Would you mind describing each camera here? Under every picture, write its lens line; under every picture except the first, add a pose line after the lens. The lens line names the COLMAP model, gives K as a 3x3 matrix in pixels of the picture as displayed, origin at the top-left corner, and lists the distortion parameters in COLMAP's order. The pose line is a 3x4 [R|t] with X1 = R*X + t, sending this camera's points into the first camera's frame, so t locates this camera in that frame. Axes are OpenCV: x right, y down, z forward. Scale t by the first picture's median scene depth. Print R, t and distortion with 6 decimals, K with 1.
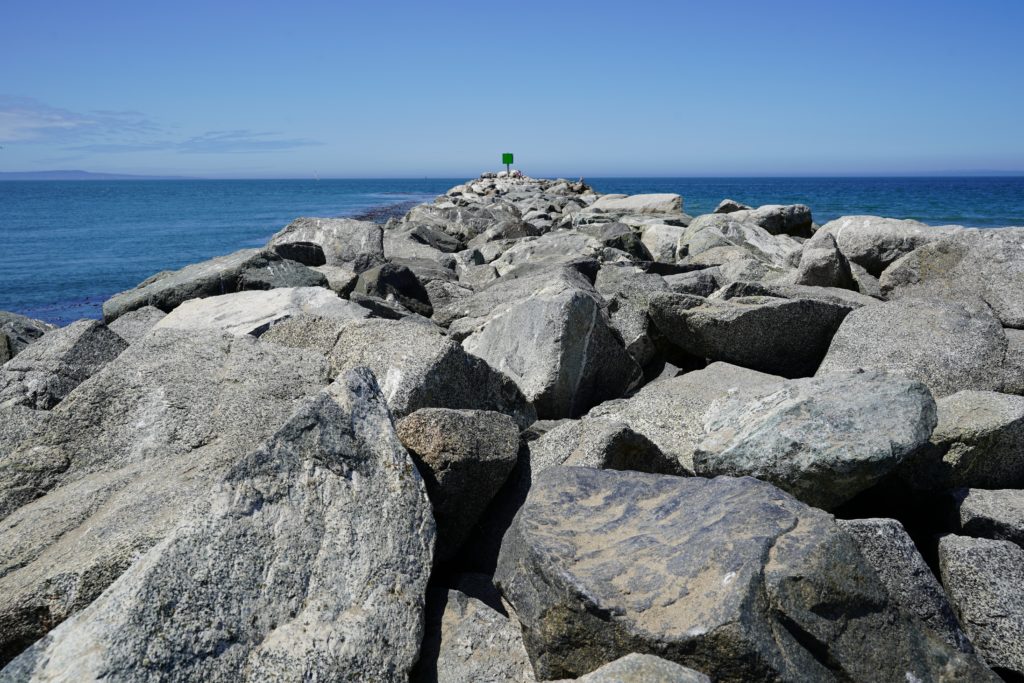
lens RADIAL K [[909.6, 0, 512.1], [0, 909.6, 341.4], [0, 0, 1]] dist [0.001785, 0.000387]
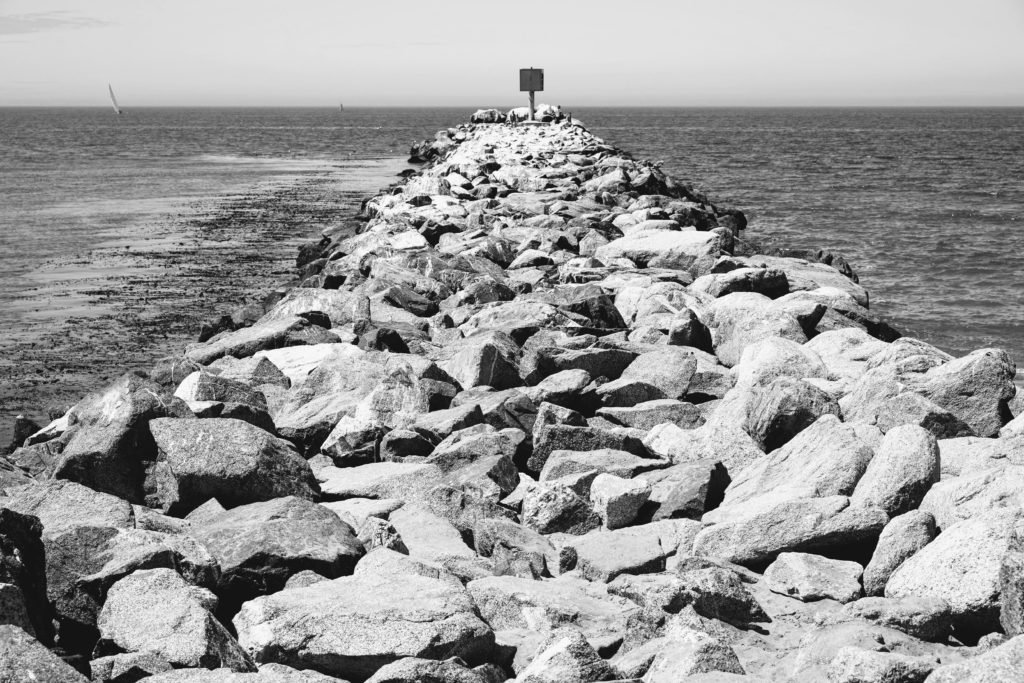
lens RADIAL K [[2136.8, 0, 512.0], [0, 2136.8, 341.5], [0, 0, 1]] dist [0.040814, 0.000000]
pose [[0.999879, 0.005384, -0.014612, 0.073879], [-0.006427, 0.997362, -0.072308, 0.113943], [0.014184, 0.072393, 0.997275, -1.509468]]
